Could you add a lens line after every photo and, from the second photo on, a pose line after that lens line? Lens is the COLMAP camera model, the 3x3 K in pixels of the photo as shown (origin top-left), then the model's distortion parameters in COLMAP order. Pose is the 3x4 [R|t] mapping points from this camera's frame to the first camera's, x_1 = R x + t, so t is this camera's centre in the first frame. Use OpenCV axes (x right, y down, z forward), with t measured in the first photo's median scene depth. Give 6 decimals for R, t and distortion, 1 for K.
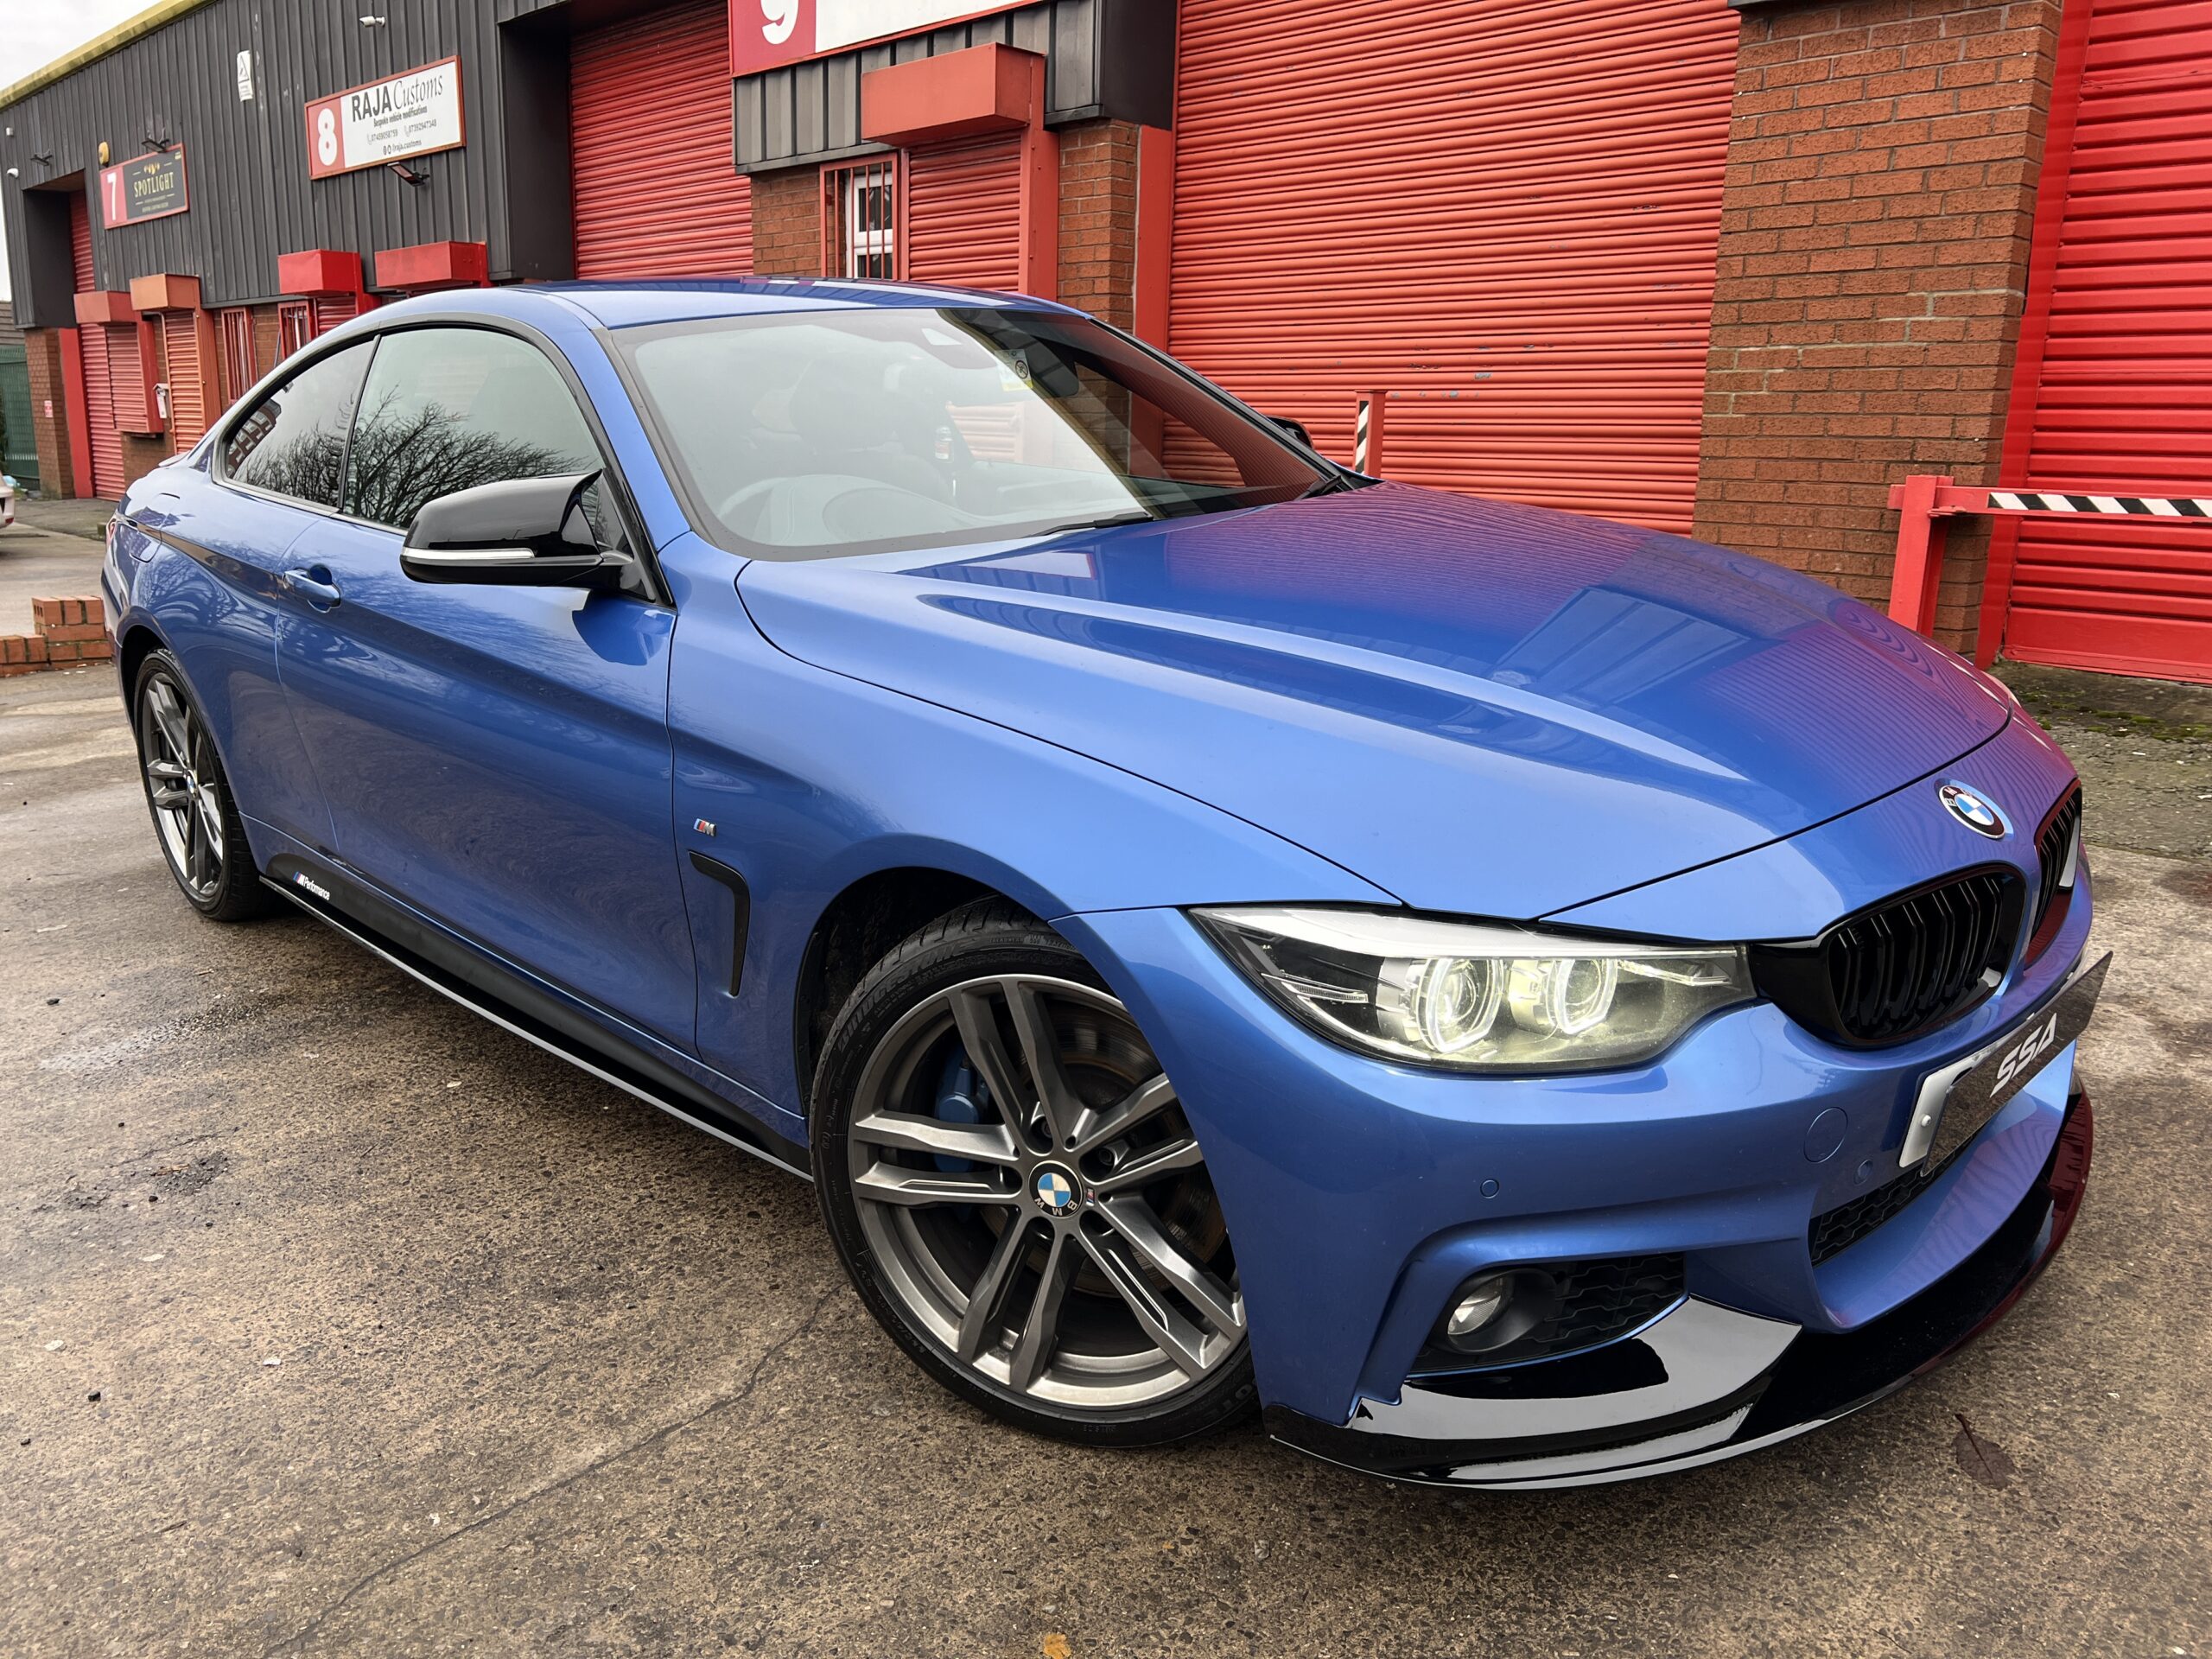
lens RADIAL K [[1669.1, 0, 1092.9], [0, 1669.1, 811.9], [0, 0, 1]] dist [0.040806, -0.050548]
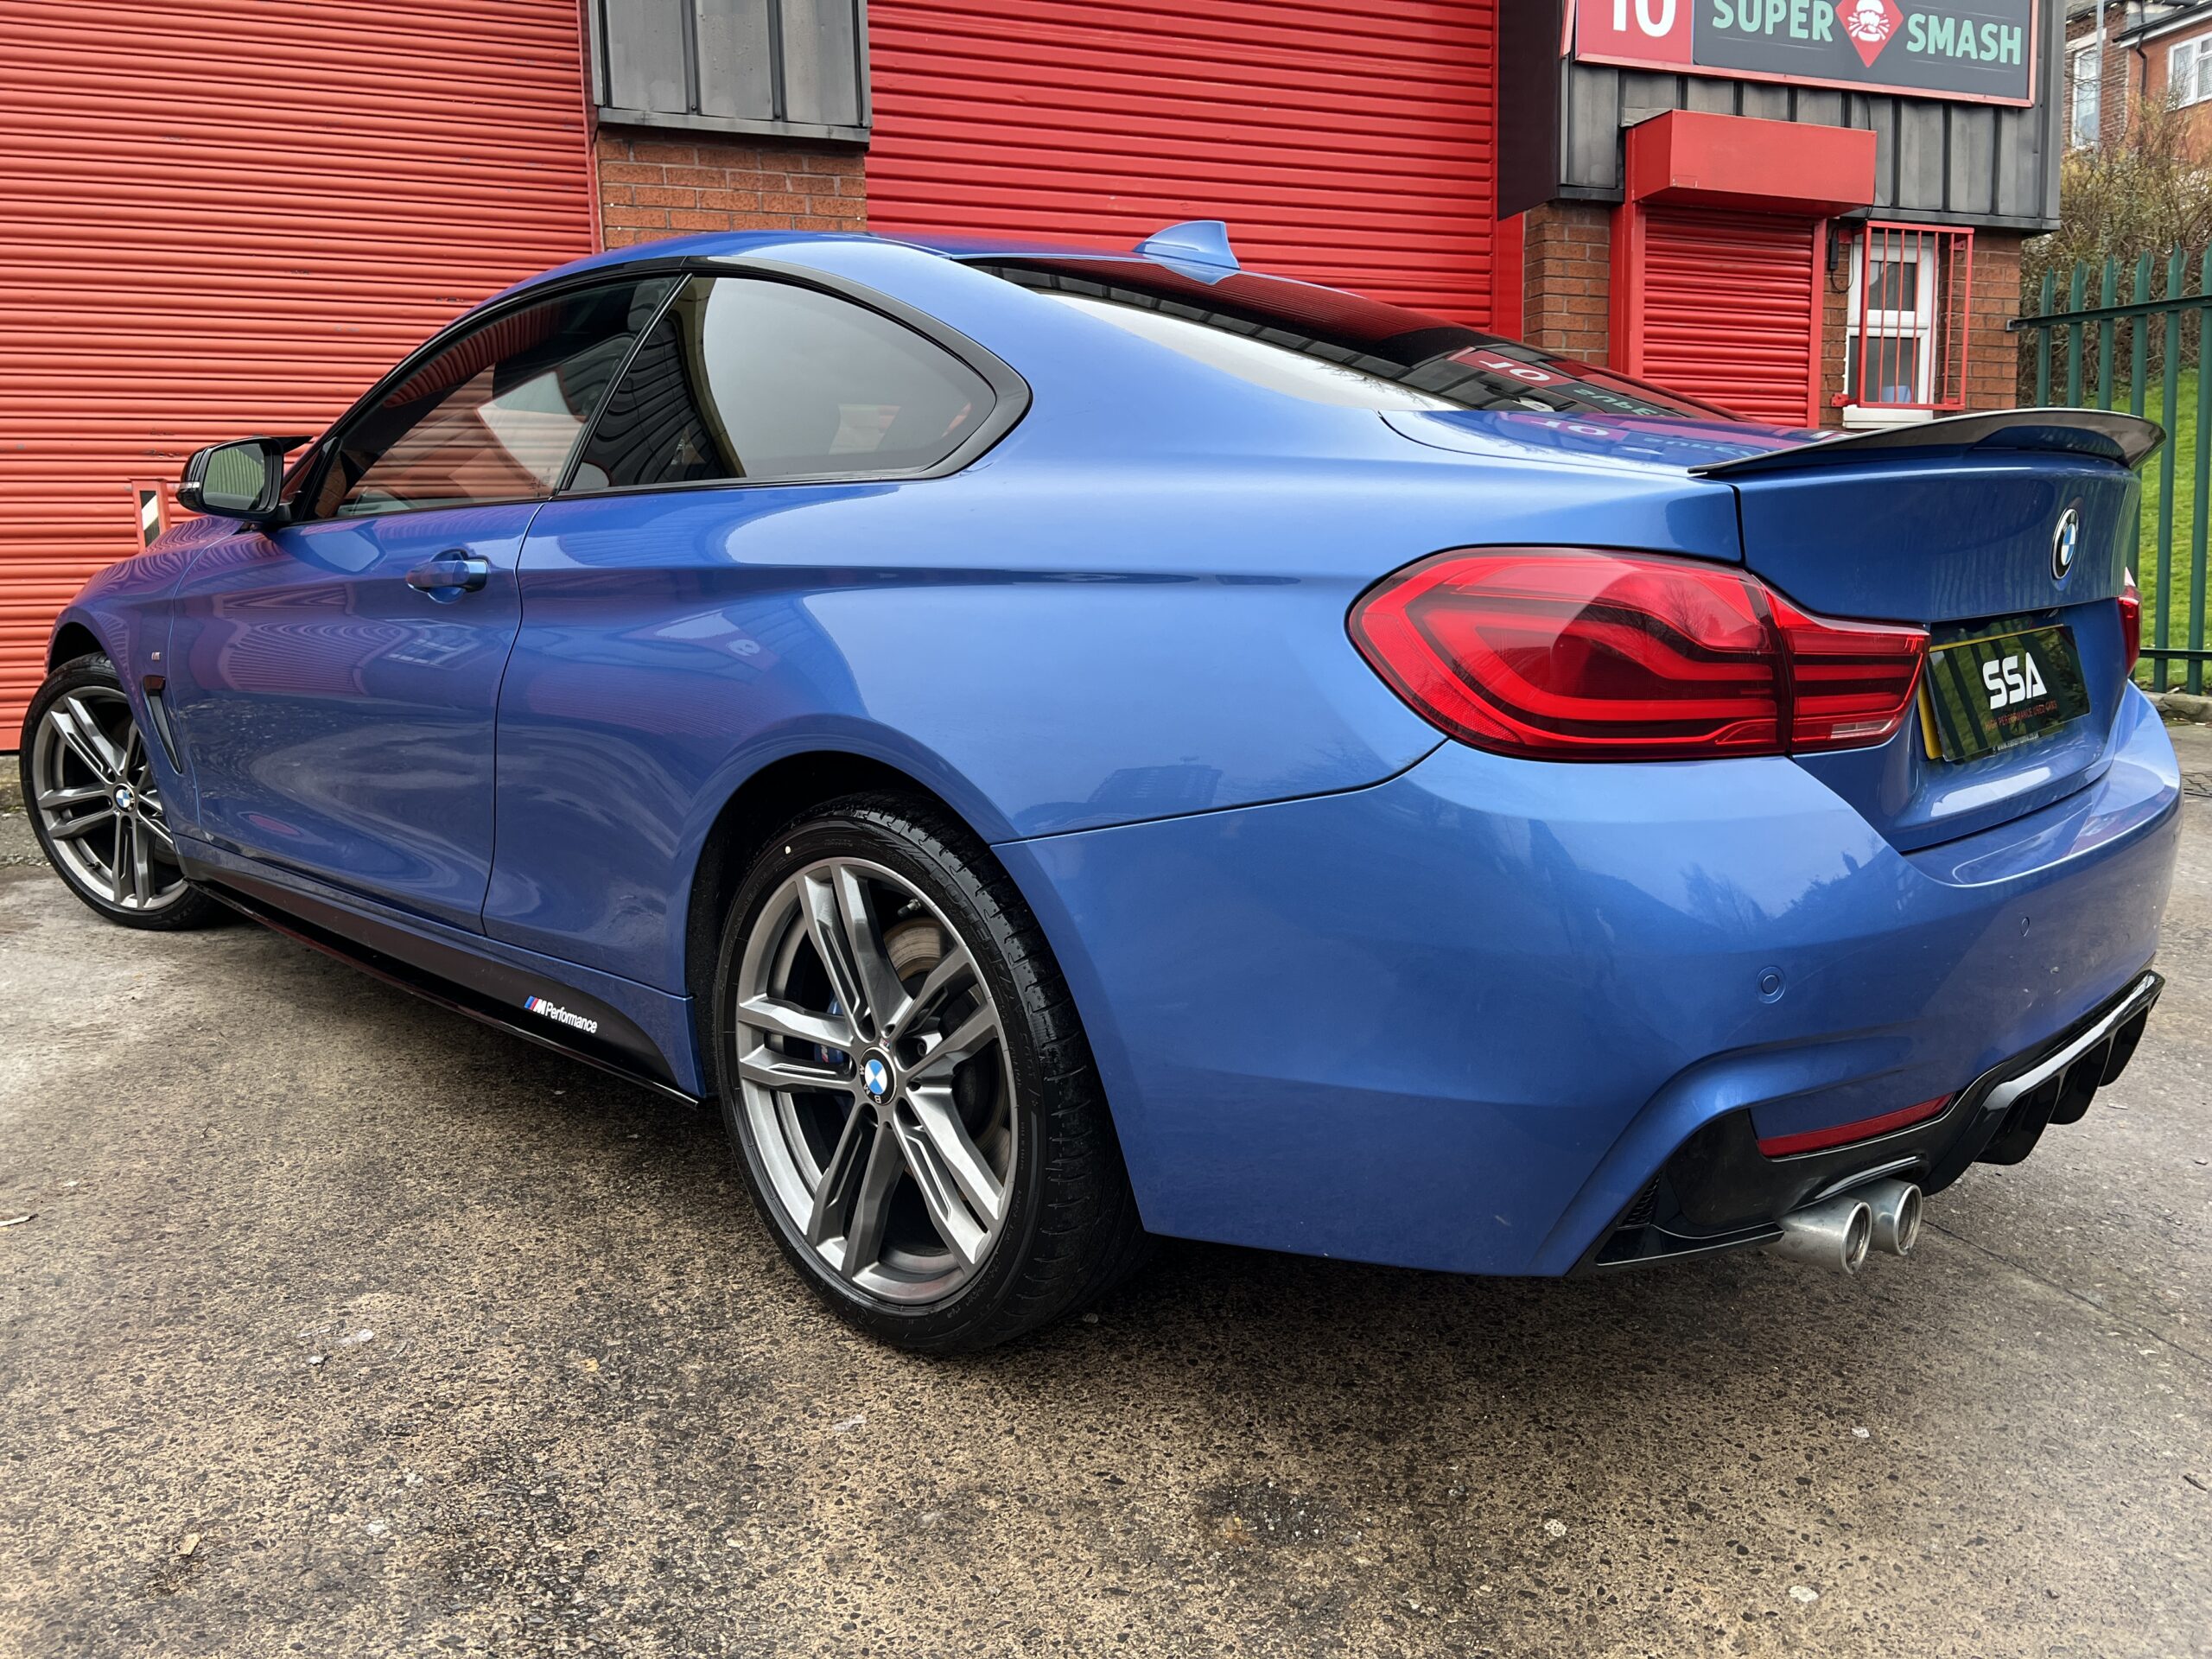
lens RADIAL K [[1669.1, 0, 1112.8], [0, 1669.1, 833.4], [0, 0, 1]] dist [0.040806, -0.050548]
pose [[0.389517, -0.152888, 0.908241, -0.527043], [0.233702, 0.970259, 0.063100, -0.038264], [-0.890876, 0.187679, 0.413663, 0.367343]]
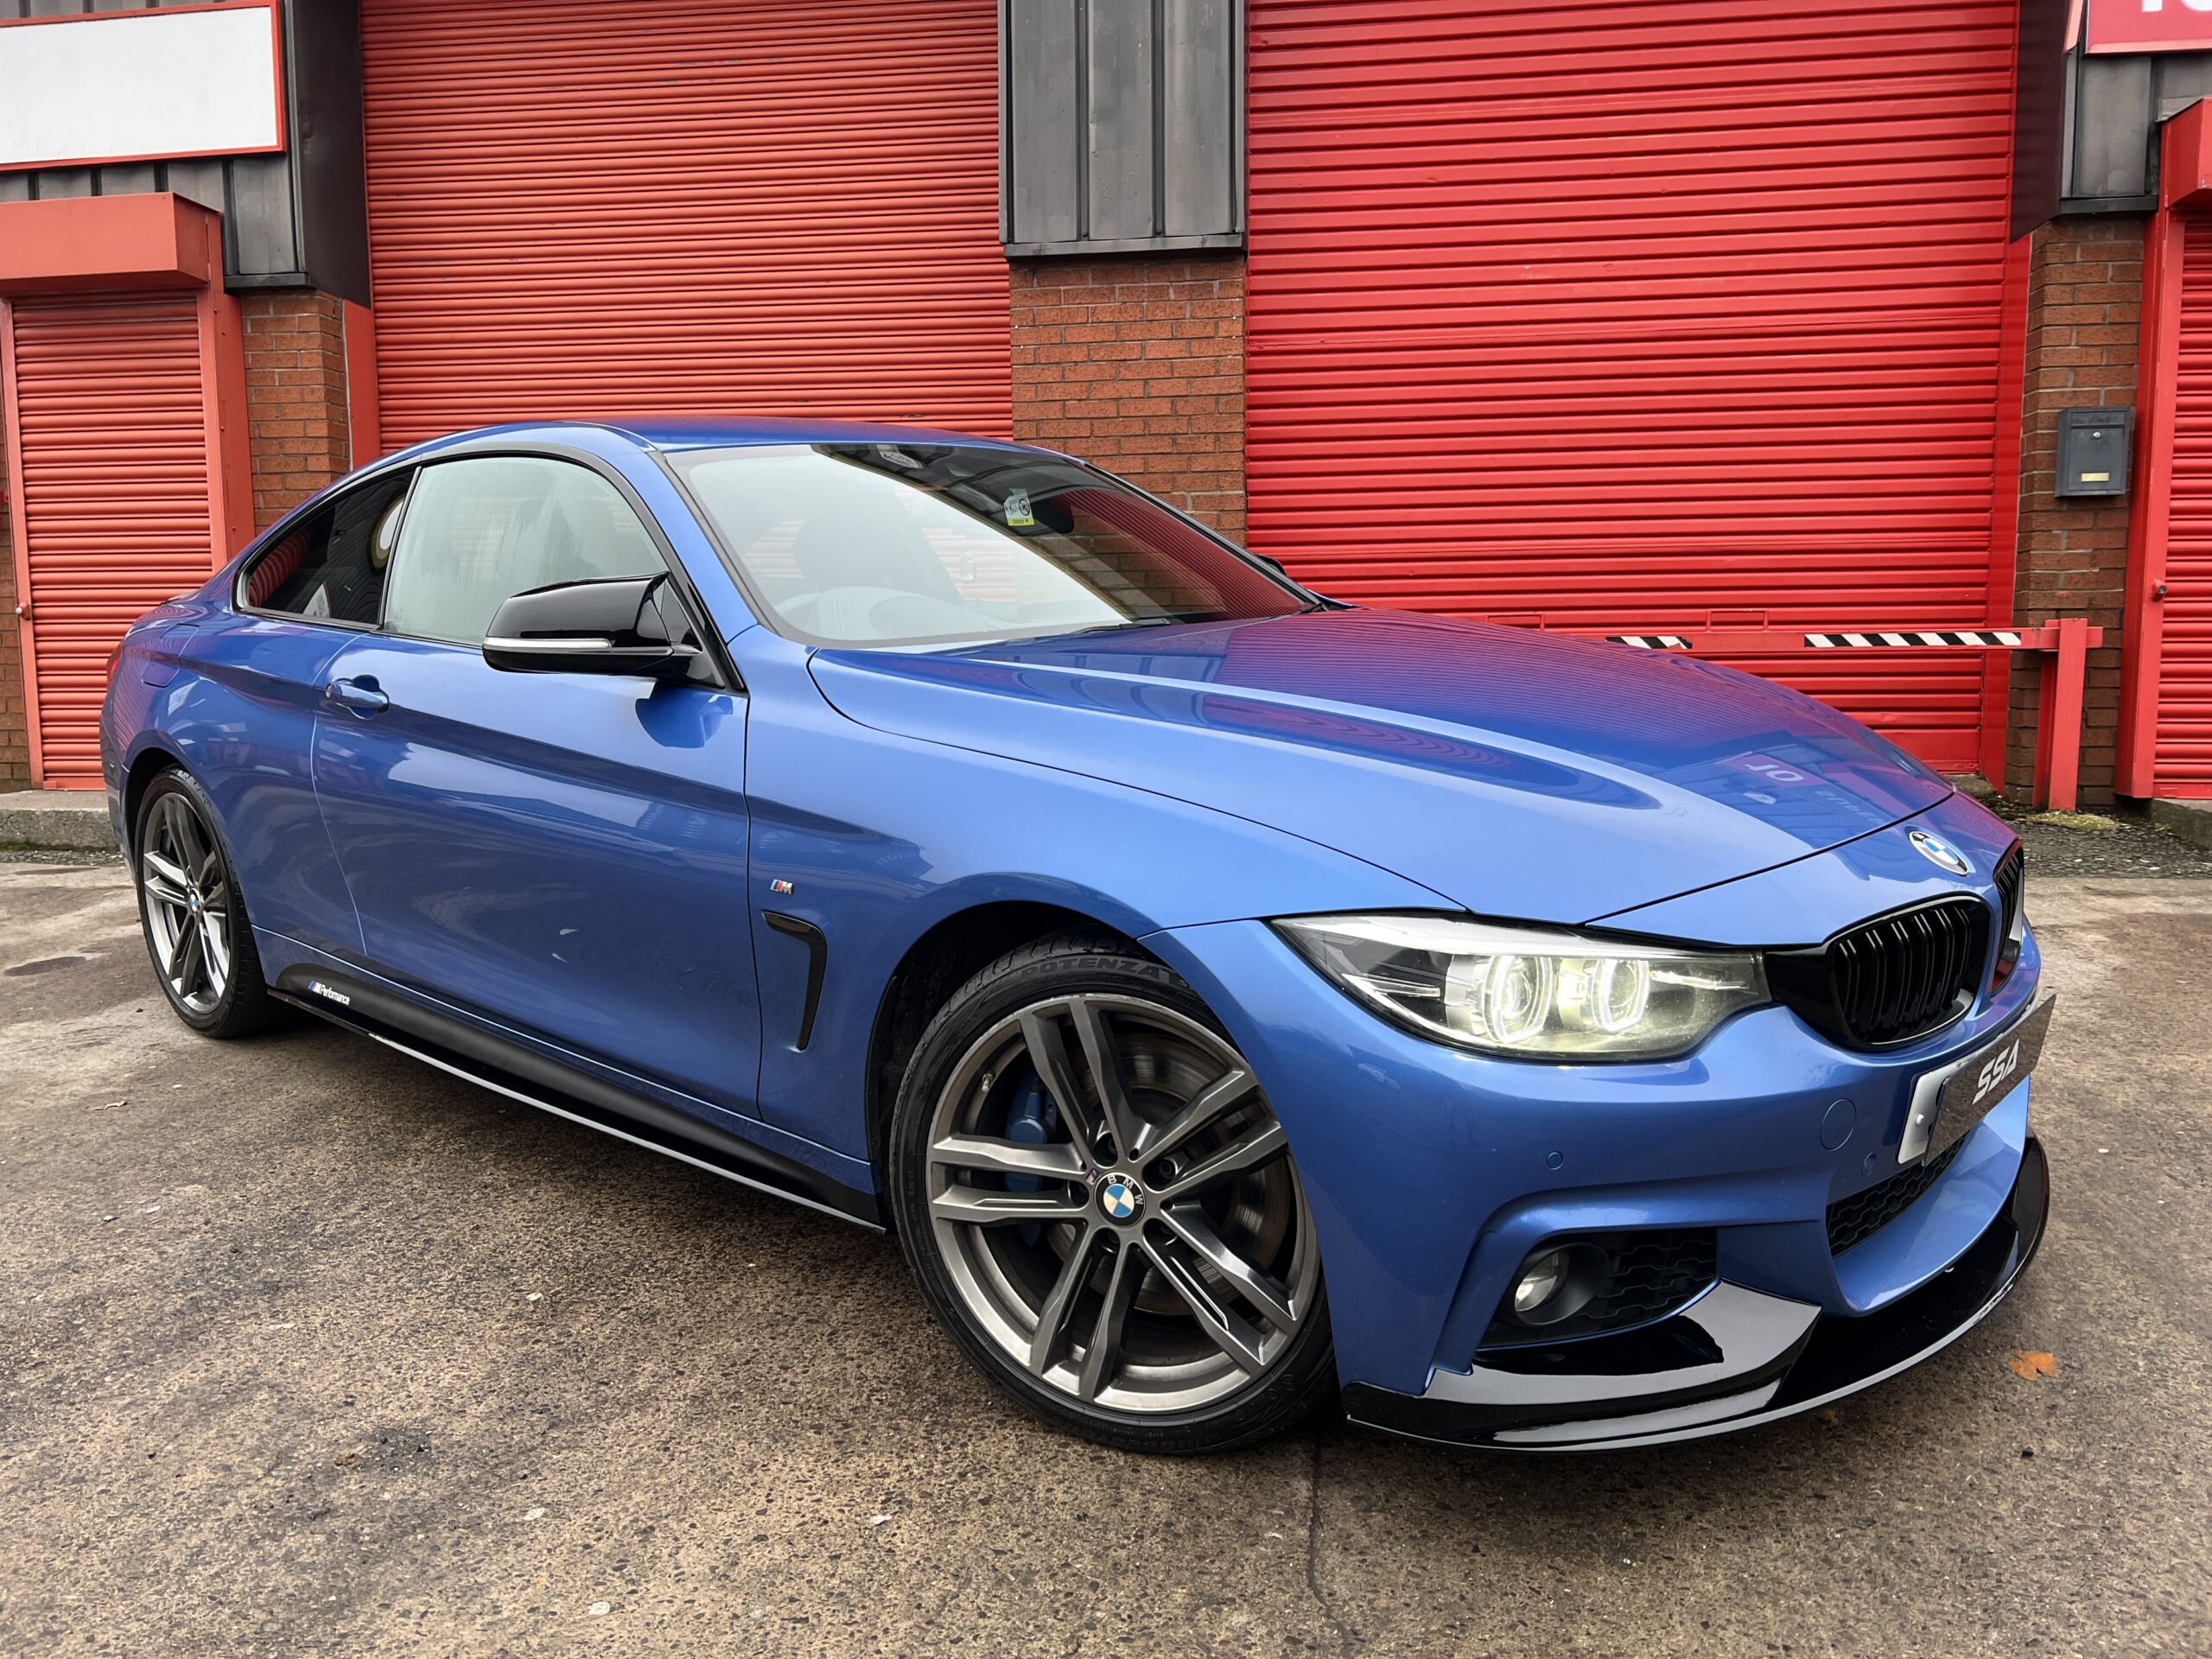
lens RADIAL K [[1669.1, 0, 1100.5], [0, 1669.1, 845.8], [0, 0, 1]] dist [0.040806, -0.050548]
pose [[0.780462, -0.094353, 0.618043, -0.359243], [0.162580, 0.985167, -0.054906, 0.017315], [-0.603694, 0.143334, 0.784225, 0.072755]]
